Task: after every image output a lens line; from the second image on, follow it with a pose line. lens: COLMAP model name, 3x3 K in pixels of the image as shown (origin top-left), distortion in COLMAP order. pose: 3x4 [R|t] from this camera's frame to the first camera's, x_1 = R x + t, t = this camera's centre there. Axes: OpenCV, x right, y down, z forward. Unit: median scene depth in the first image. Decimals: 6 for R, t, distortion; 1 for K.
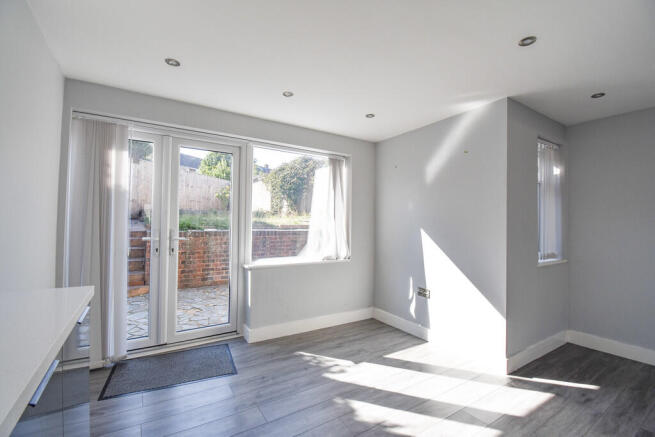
lens RADIAL K [[288.5, 0, 327.5], [0, 288.5, 218.5], [0, 0, 1]] dist [0.019237, -0.024703]
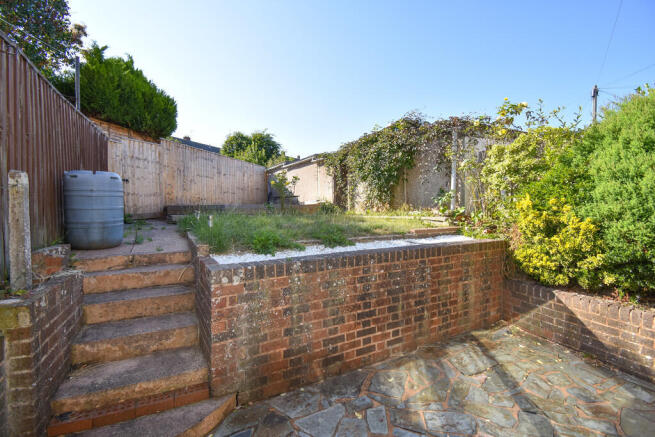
lens RADIAL K [[288.5, 0, 327.5], [0, 288.5, 218.5], [0, 0, 1]] dist [0.019237, -0.024703]
pose [[0.998790, -0.023050, -0.043433, -0.352911], [0.024839, 0.998846, 0.041112, -0.032332], [0.042435, -0.042141, 0.998210, 0.484214]]
